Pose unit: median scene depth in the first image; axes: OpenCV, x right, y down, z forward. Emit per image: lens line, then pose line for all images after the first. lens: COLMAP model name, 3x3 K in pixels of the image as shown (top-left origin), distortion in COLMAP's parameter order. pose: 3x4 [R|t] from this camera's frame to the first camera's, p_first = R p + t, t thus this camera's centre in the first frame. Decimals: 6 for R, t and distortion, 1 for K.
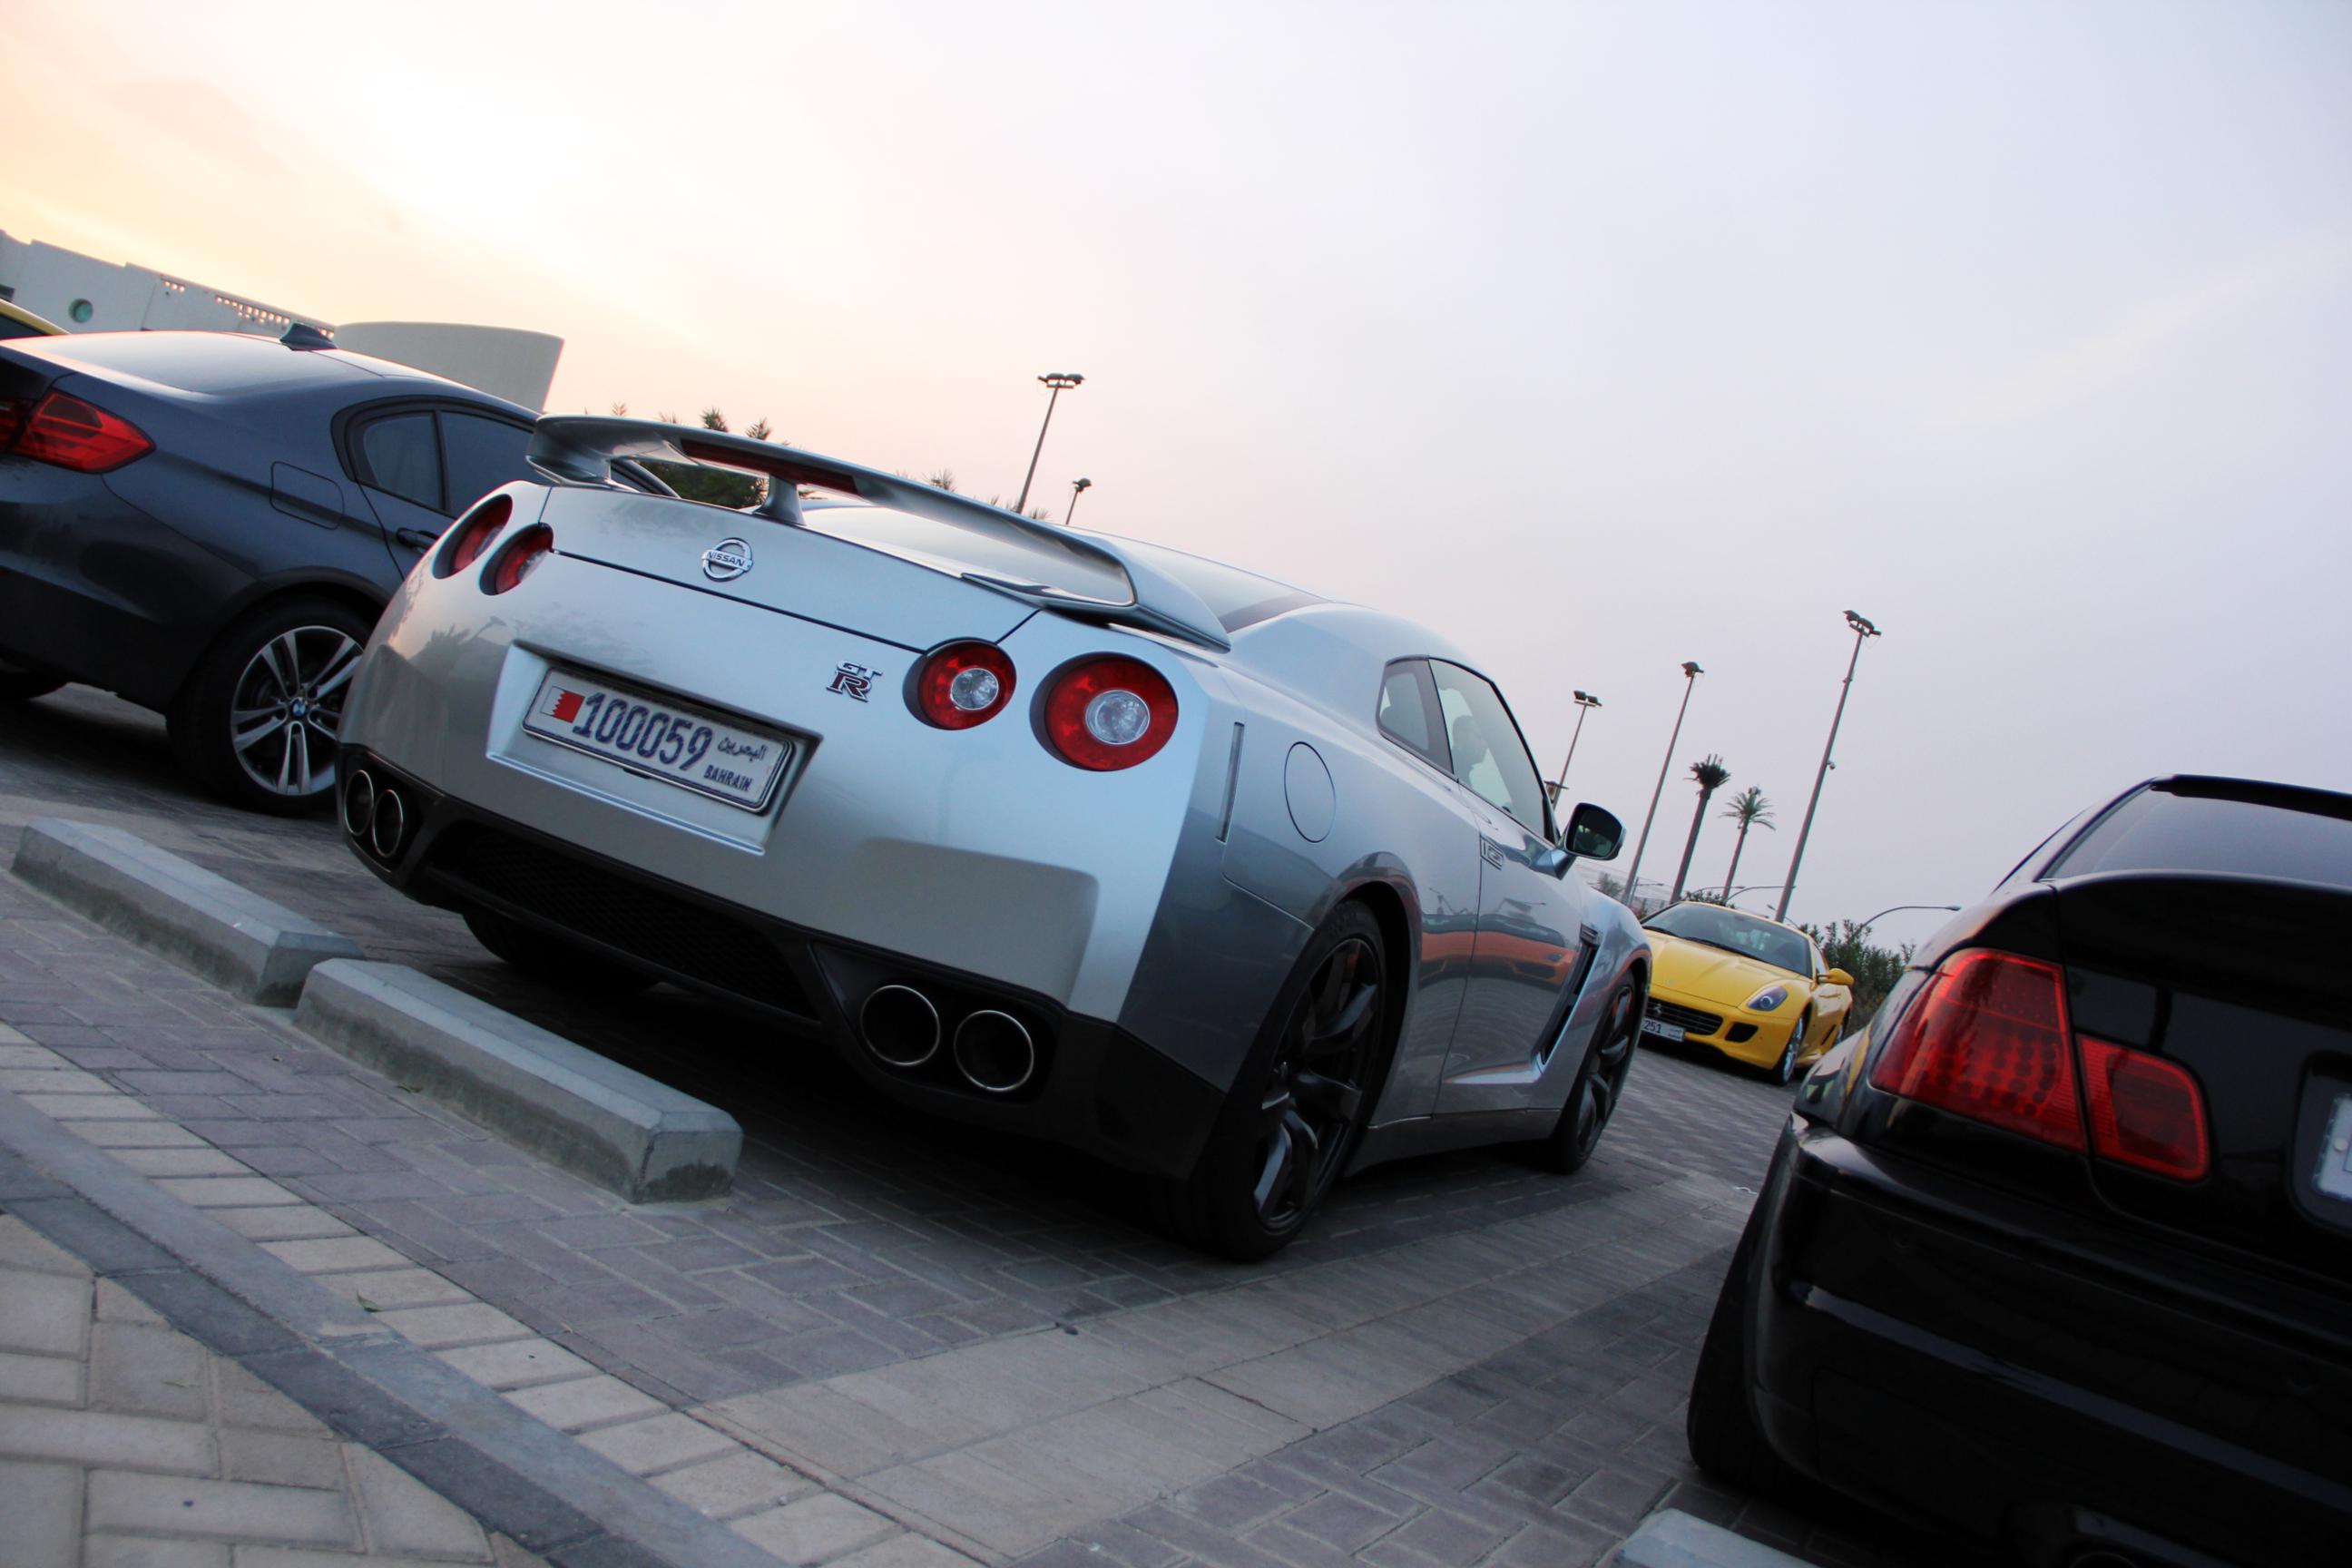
lens RADIAL K [[1941.5, 0, 1176.0], [0, 1941.5, 784.0], [0, 0, 1]] dist [-0.174389, 0.142635]
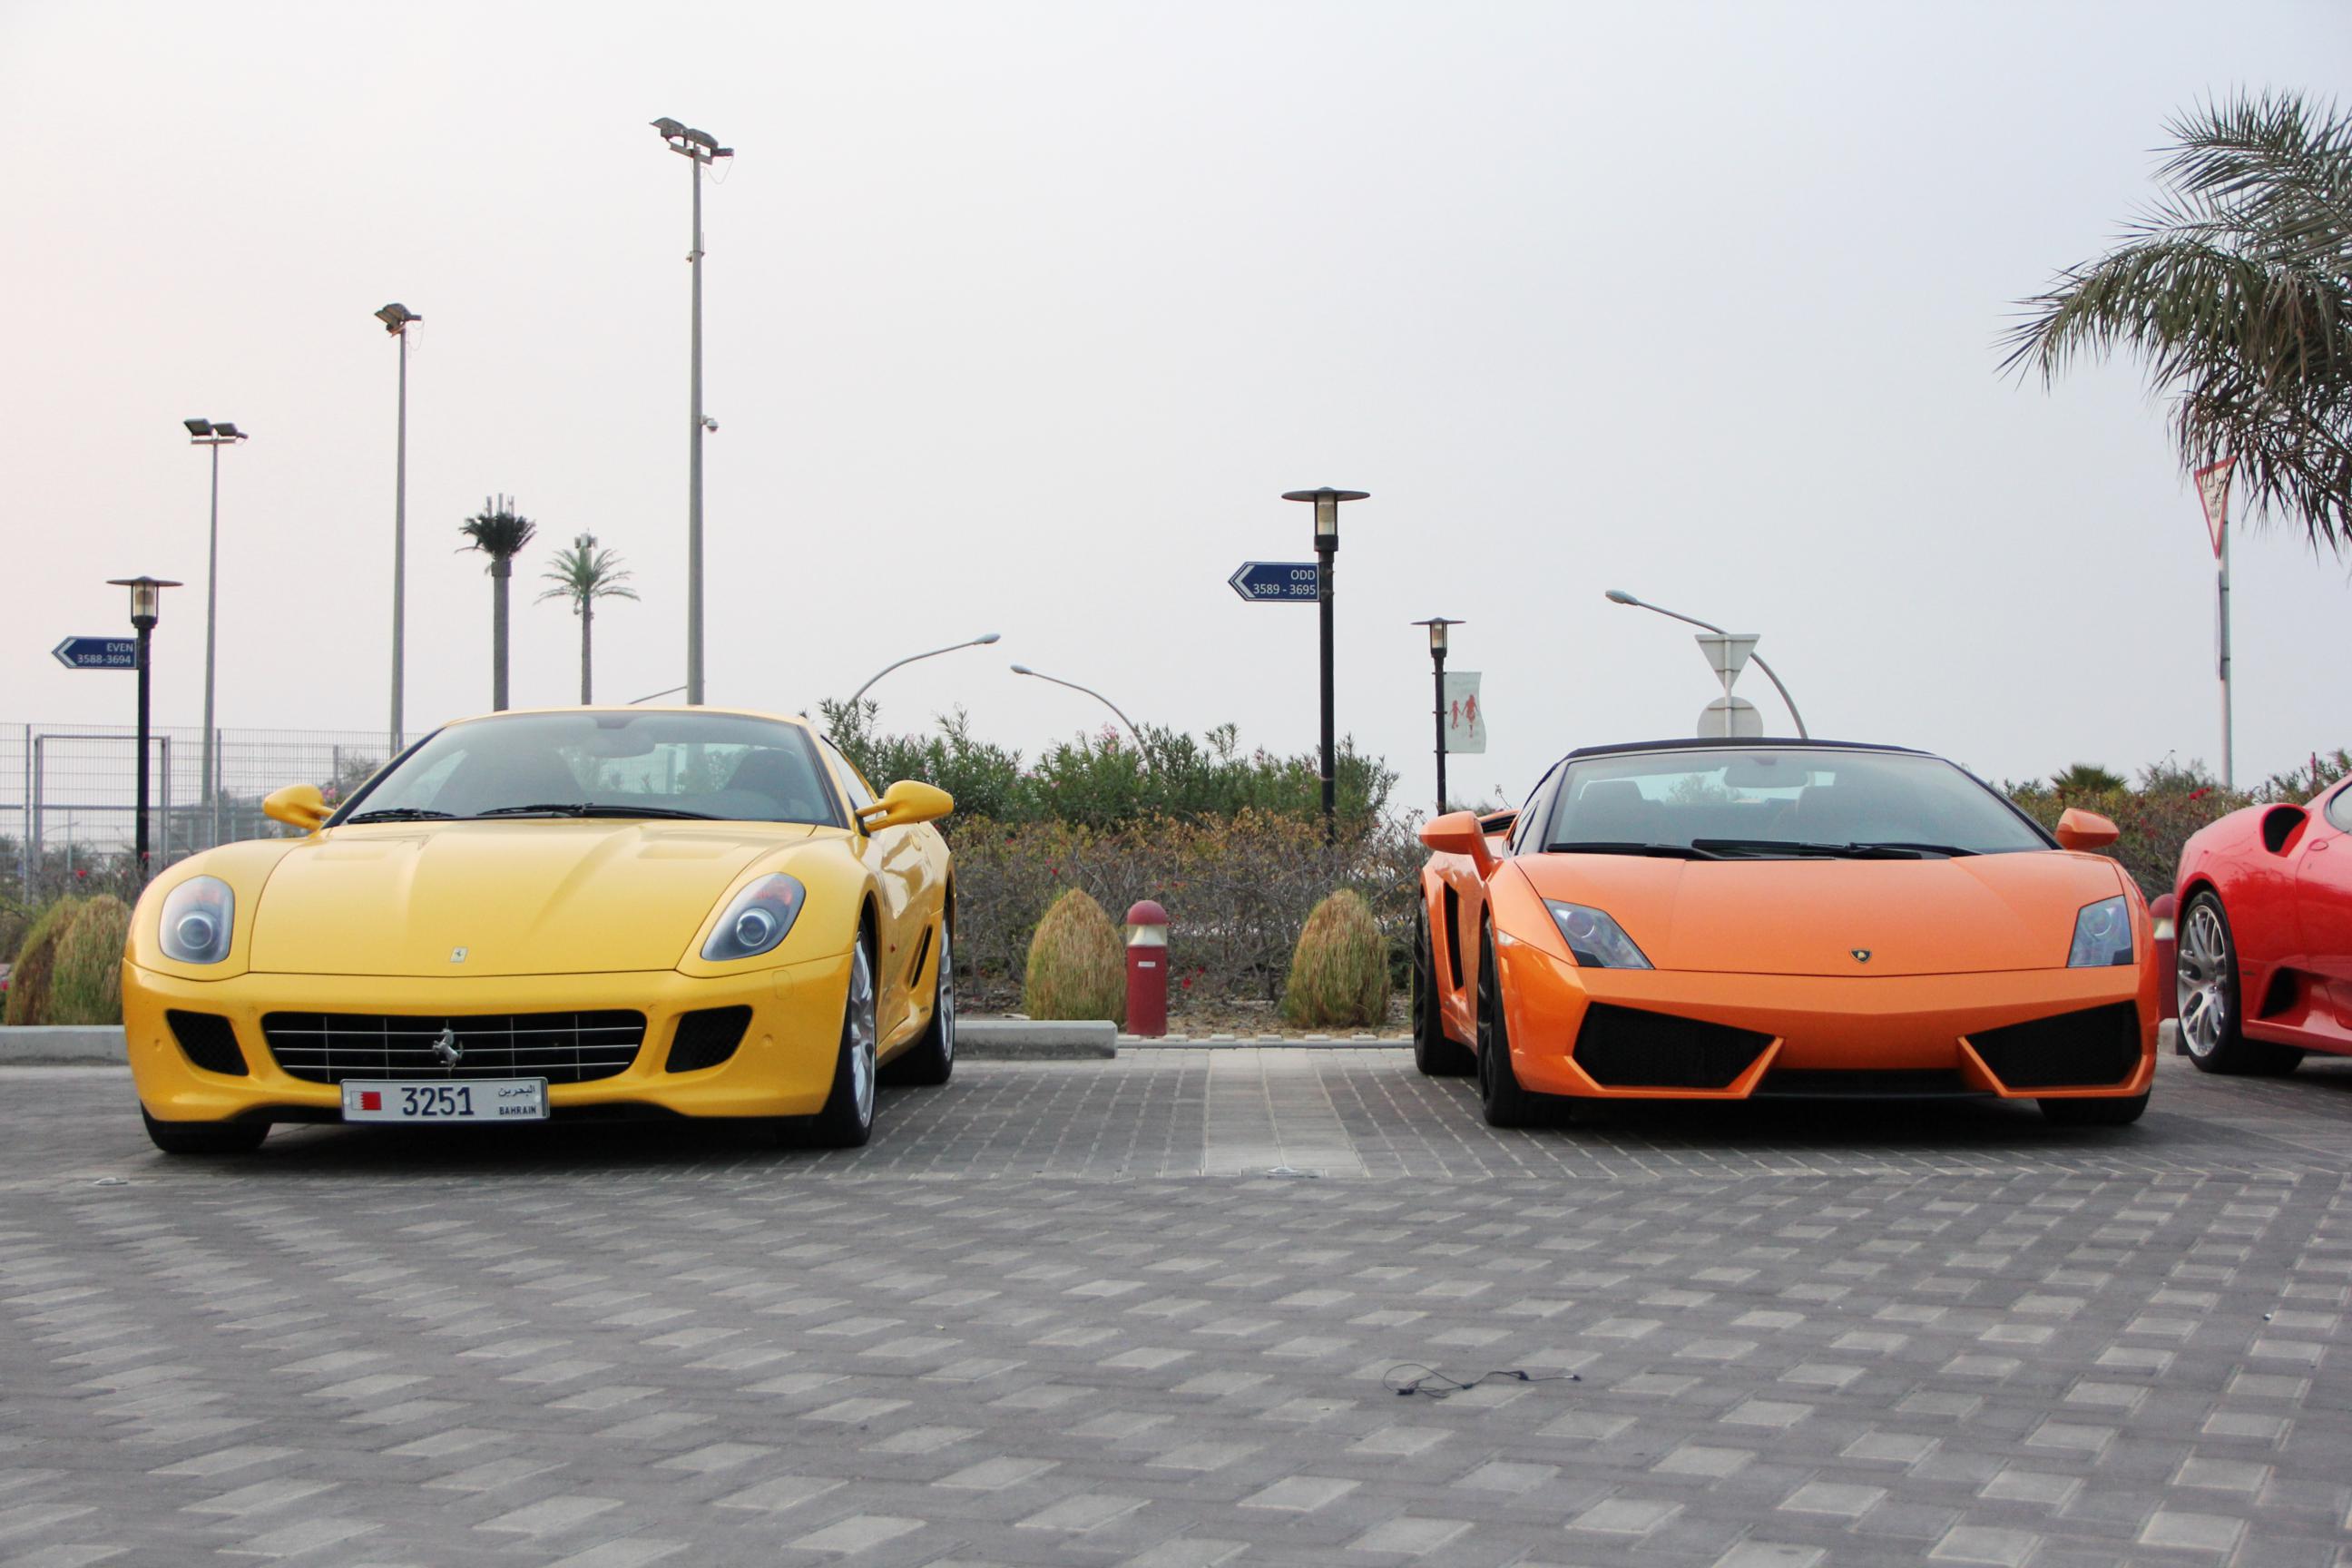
lens RADIAL K [[3433.7, 0, 1176.0], [0, 3433.7, 784.0], [0, 0, 1]] dist [0.168383, 0.011296]
pose [[0.863481, -0.274783, 0.422959, 0.030651], [0.250531, 0.961471, 0.113171, 0.009761], [-0.437761, 0.008243, 0.899054, 0.104413]]
